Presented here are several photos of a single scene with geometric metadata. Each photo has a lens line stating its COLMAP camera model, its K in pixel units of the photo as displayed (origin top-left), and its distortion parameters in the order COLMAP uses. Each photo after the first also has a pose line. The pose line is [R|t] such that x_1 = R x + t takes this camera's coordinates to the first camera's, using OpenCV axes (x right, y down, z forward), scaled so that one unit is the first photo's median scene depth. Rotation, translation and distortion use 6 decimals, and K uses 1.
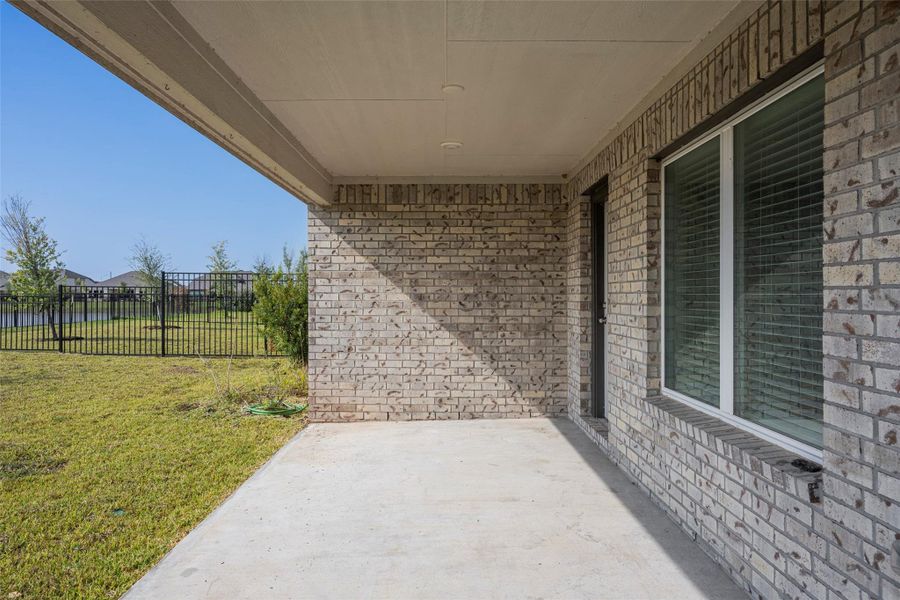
lens RADIAL K [[607.3, 0, 450.0], [0, 607.3, 300.0], [0, 0, 1]] dist [-0.006206, -0.002744]
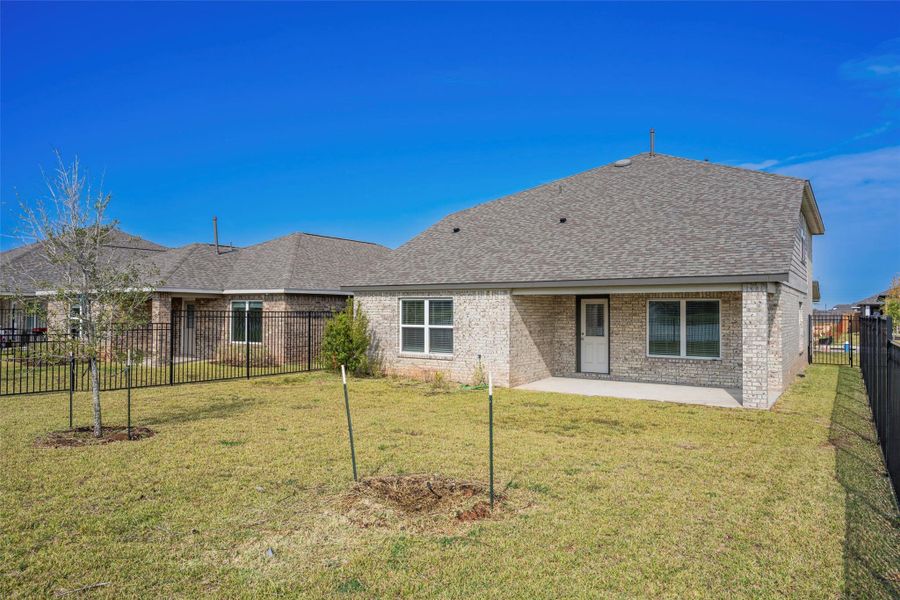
lens RADIAL K [[607.3, 0, 450.0], [0, 607.3, 300.0], [0, 0, 1]] dist [-0.006206, -0.002744]
pose [[0.557711, 0.018959, 0.829818, -2.273537], [-0.000638, 0.999749, -0.022412, -0.078975], [-0.830035, 0.011970, 0.557583, -0.100441]]
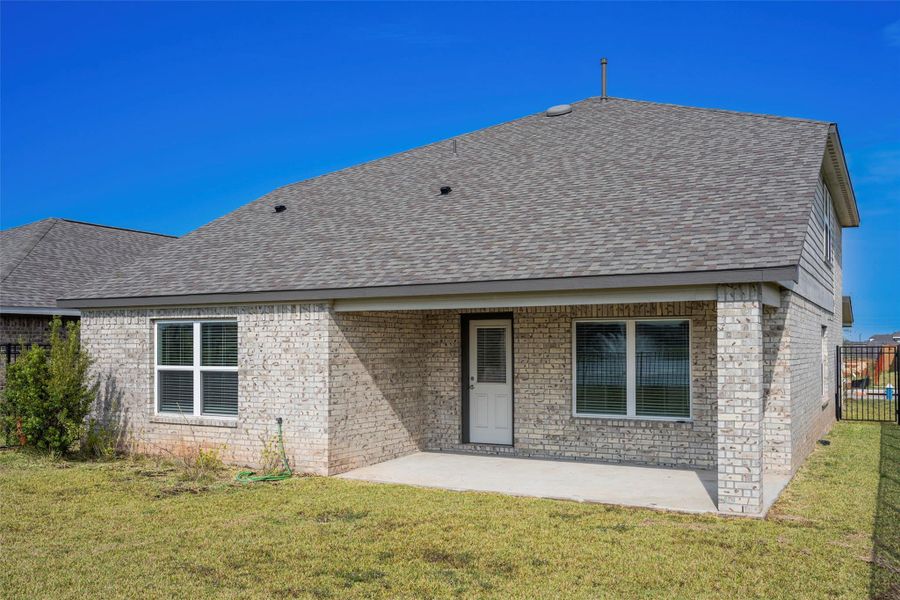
lens RADIAL K [[820.4, 0, 448.9], [0, 820.4, 336.8], [0, 0, 1]] dist [0.004904, 0.003931]
pose [[0.479768, 0.009877, 0.877340, -1.654100], [0.005584, 0.999882, -0.014310, -0.069962], [-0.877377, 0.011764, 0.479657, -0.073184]]
